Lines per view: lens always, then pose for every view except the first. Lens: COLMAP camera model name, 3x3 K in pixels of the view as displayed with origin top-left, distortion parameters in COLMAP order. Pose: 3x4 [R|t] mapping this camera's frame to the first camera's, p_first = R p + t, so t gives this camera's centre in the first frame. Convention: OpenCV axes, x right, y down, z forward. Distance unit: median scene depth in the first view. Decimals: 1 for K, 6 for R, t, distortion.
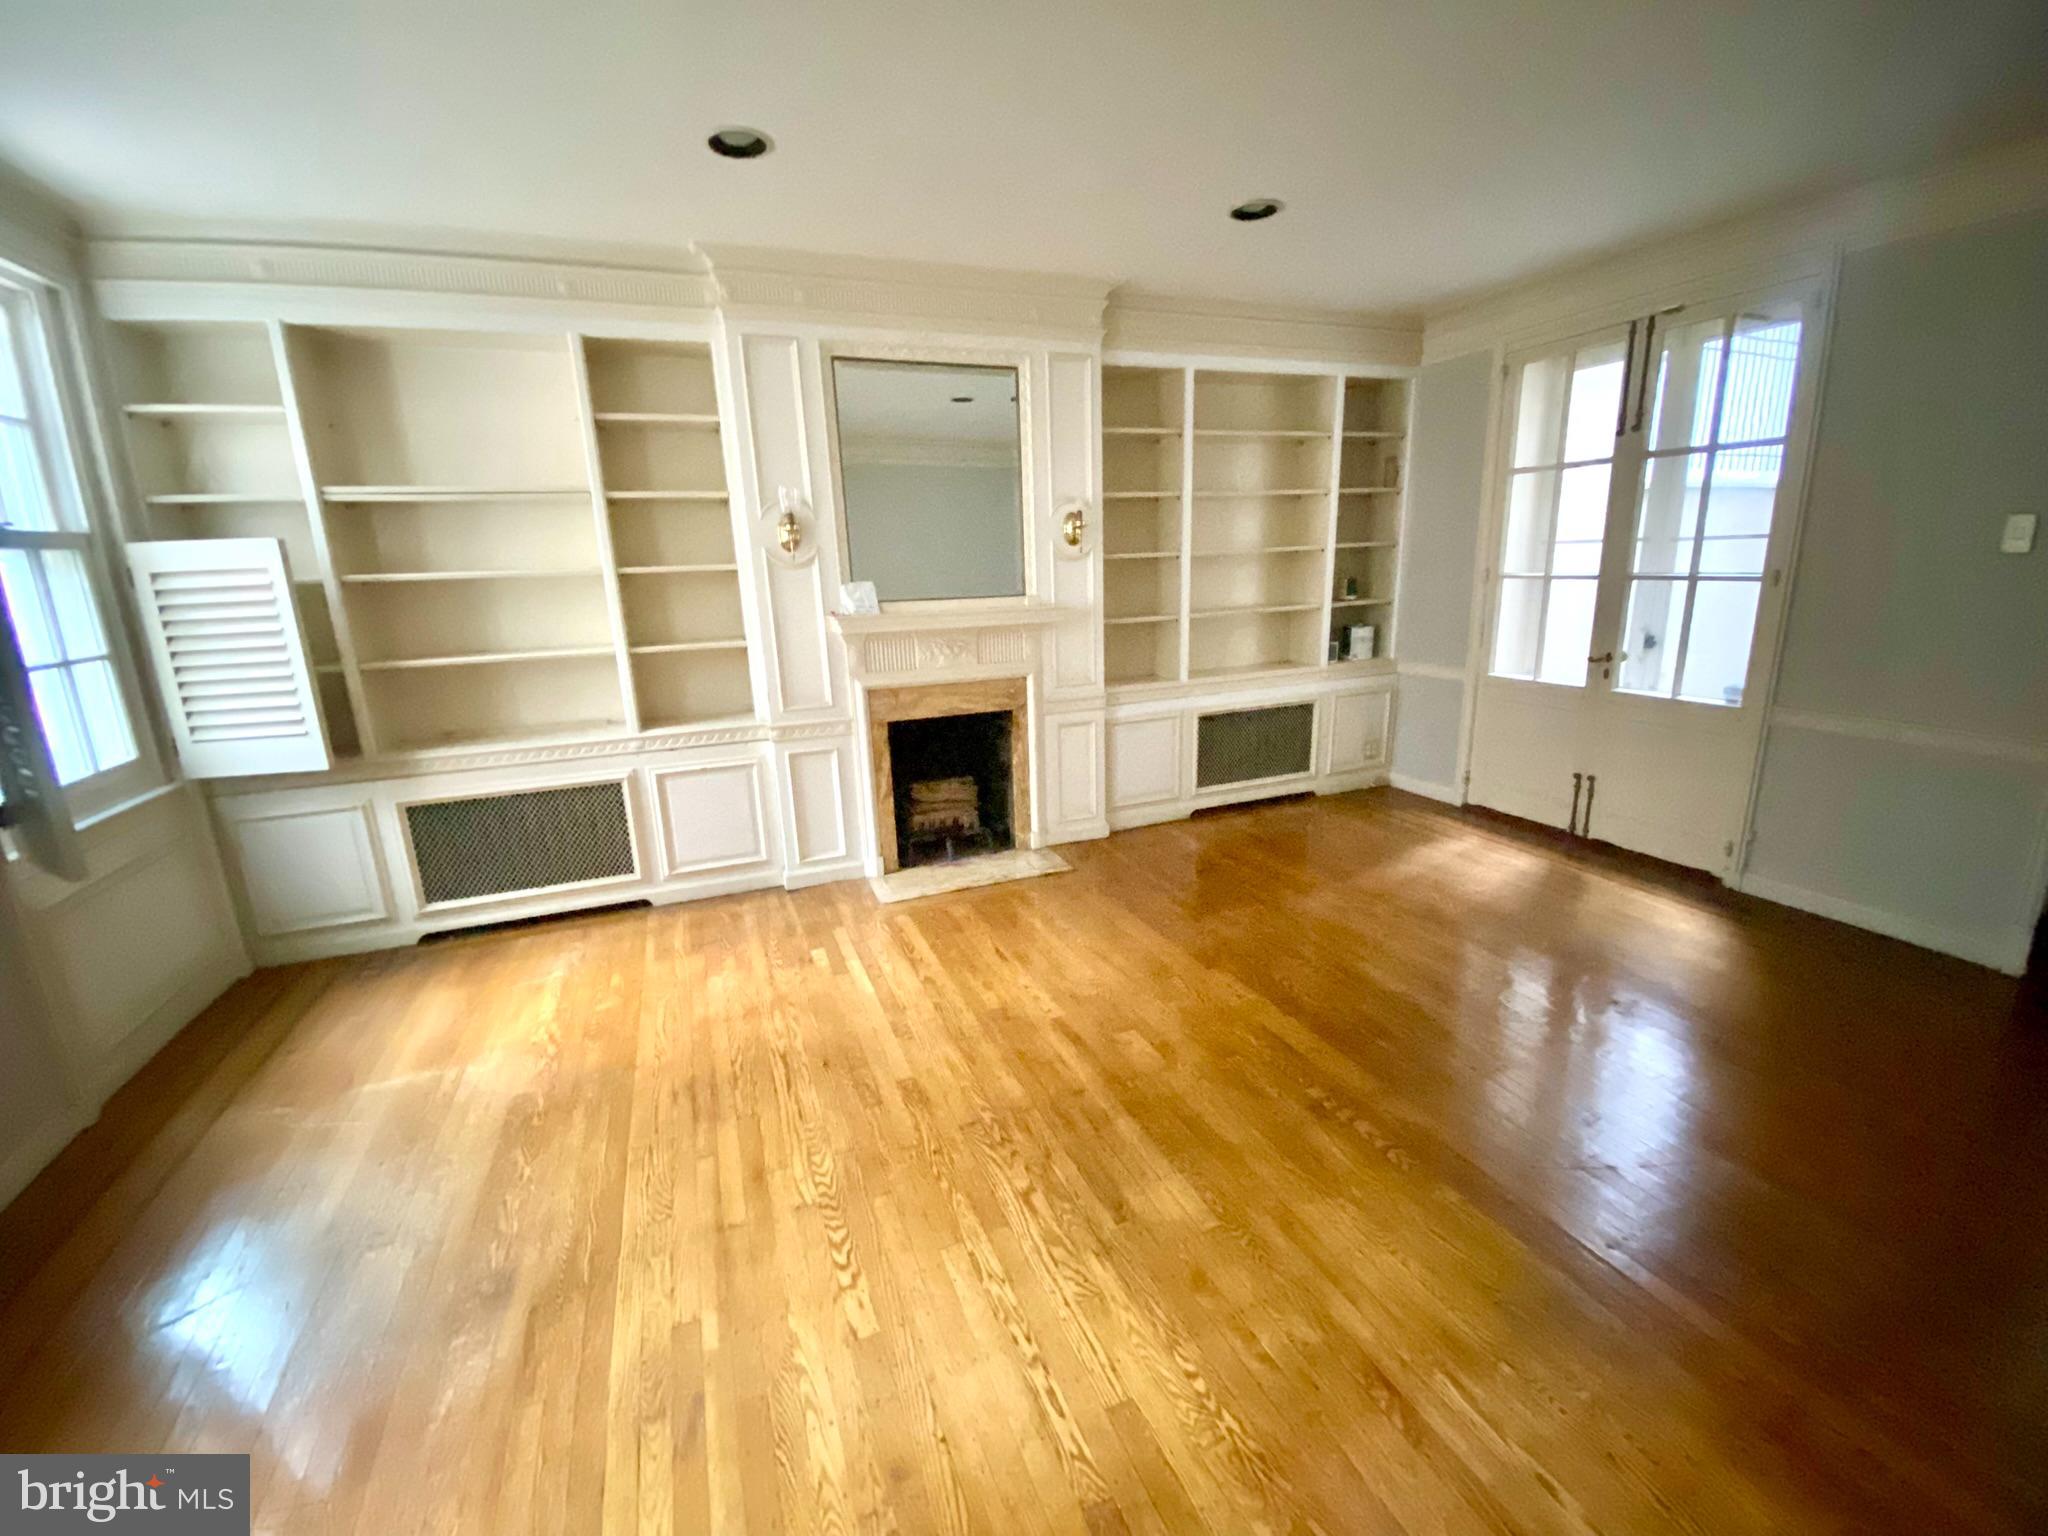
lens RADIAL K [[821.7, 0, 1024.0], [0, 821.7, 768.0], [0, 0, 1]] dist [-0.022279, -0.000234]
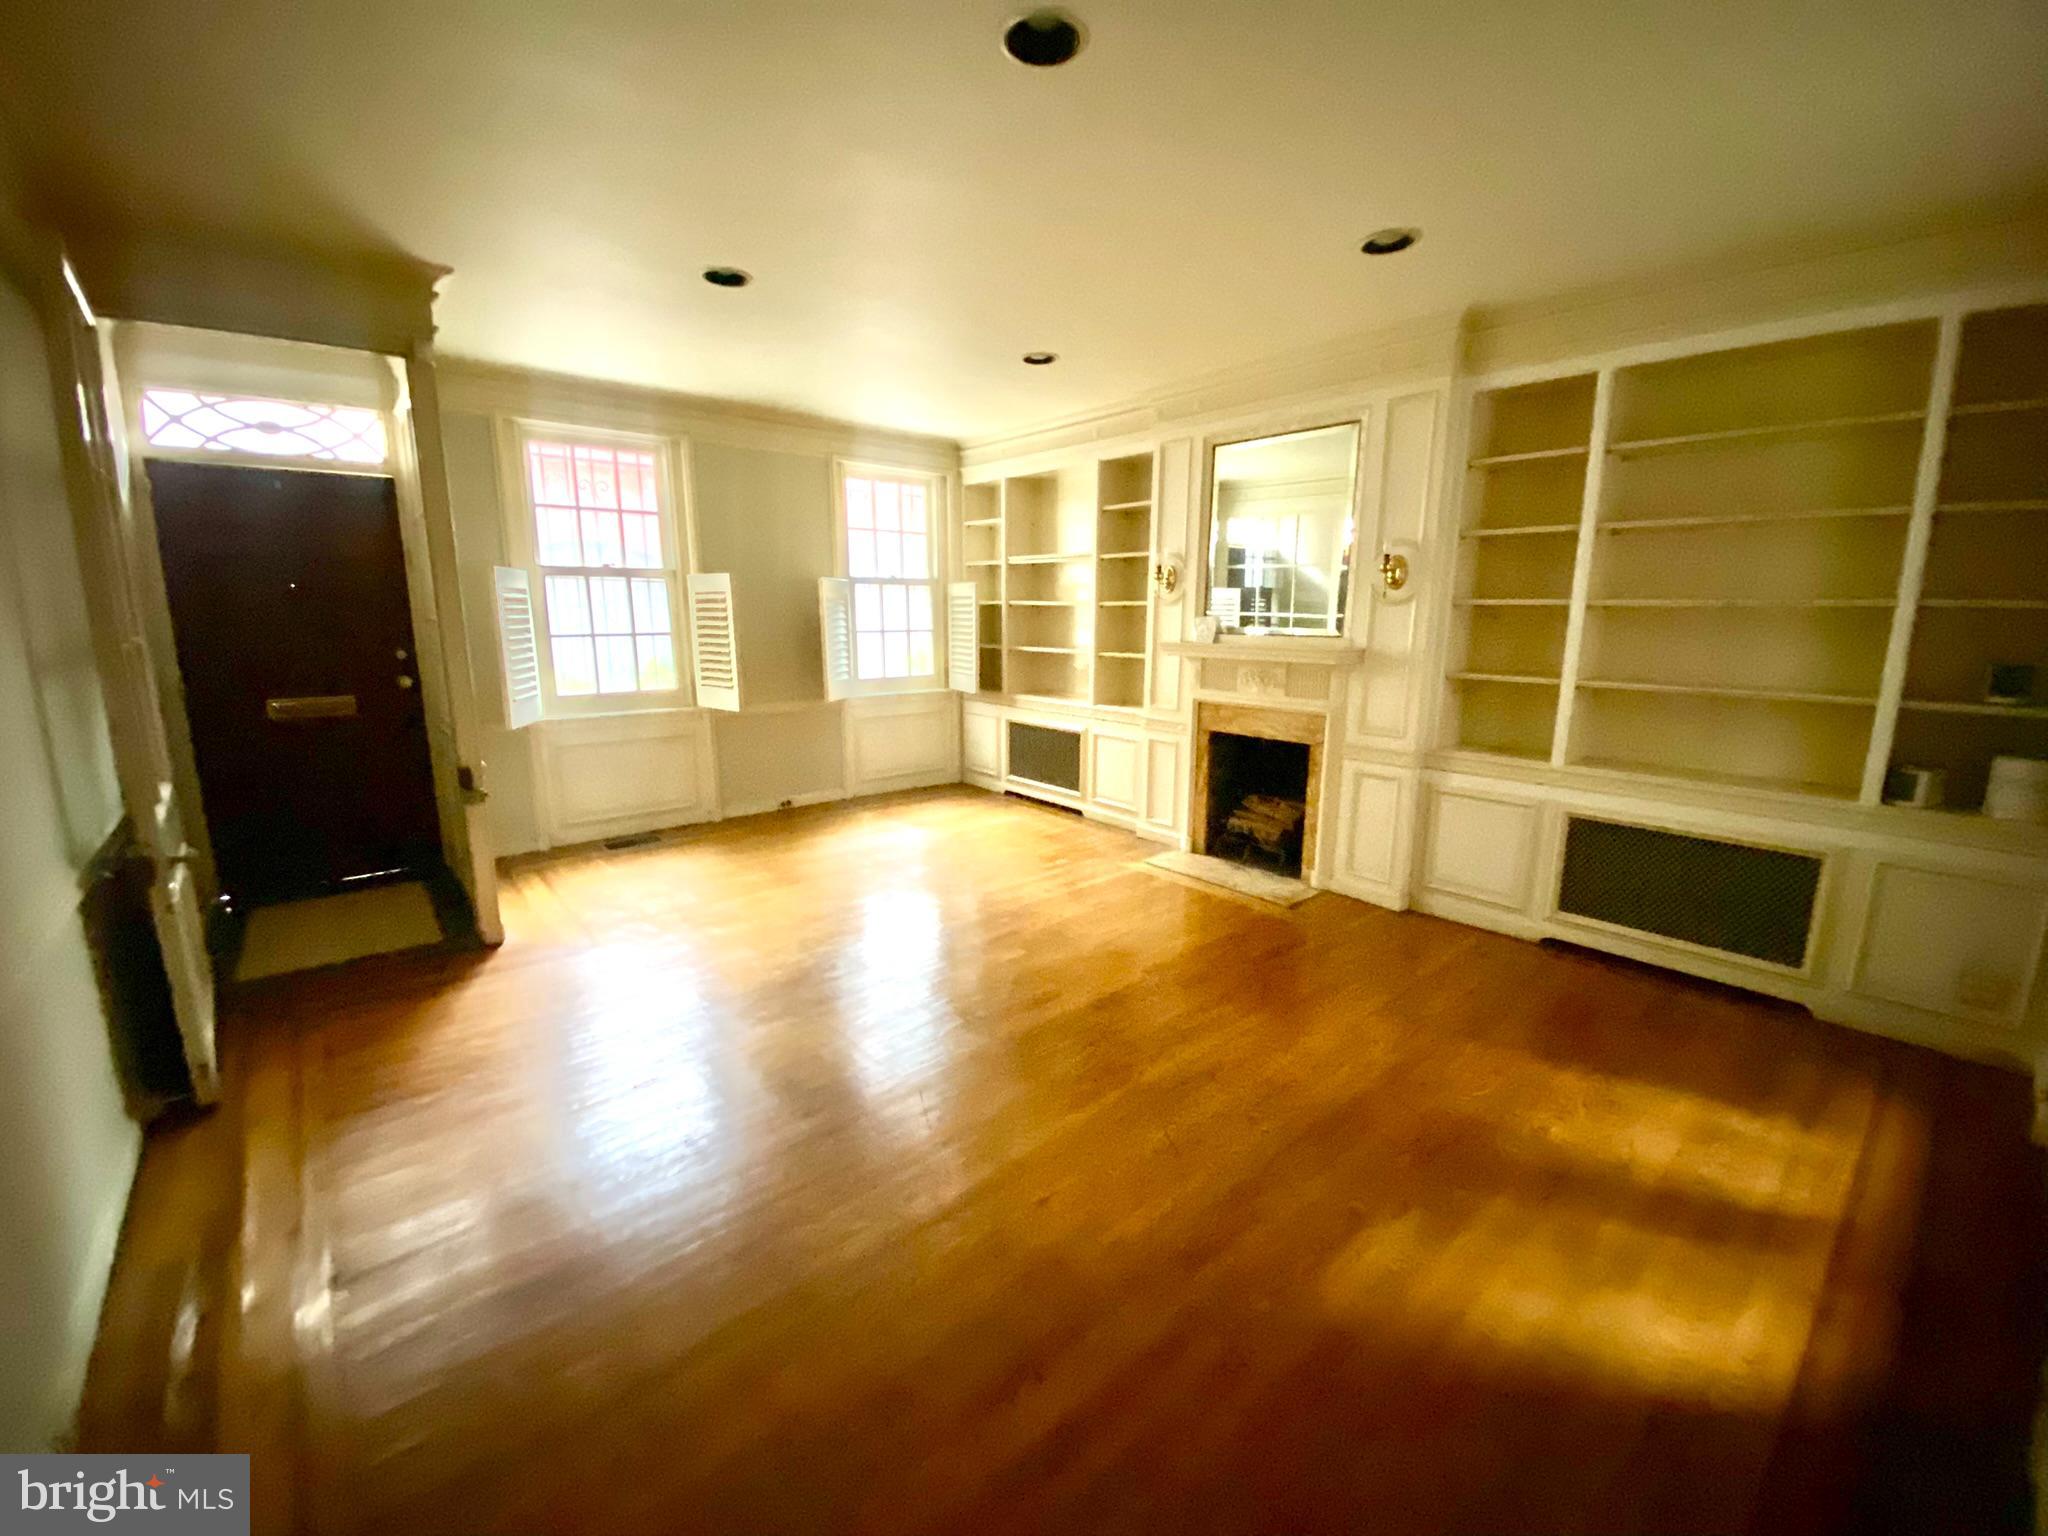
lens RADIAL K [[821.1, 0, 1024.0], [0, 821.1, 768.0], [0, 0, 1]] dist [-0.046964, -0.000380]
pose [[0.303238, 0.214859, -0.928376, 0.877489], [-0.242221, 0.959629, 0.142975, -0.107214], [0.921616, 0.181517, 0.343039, 0.326731]]
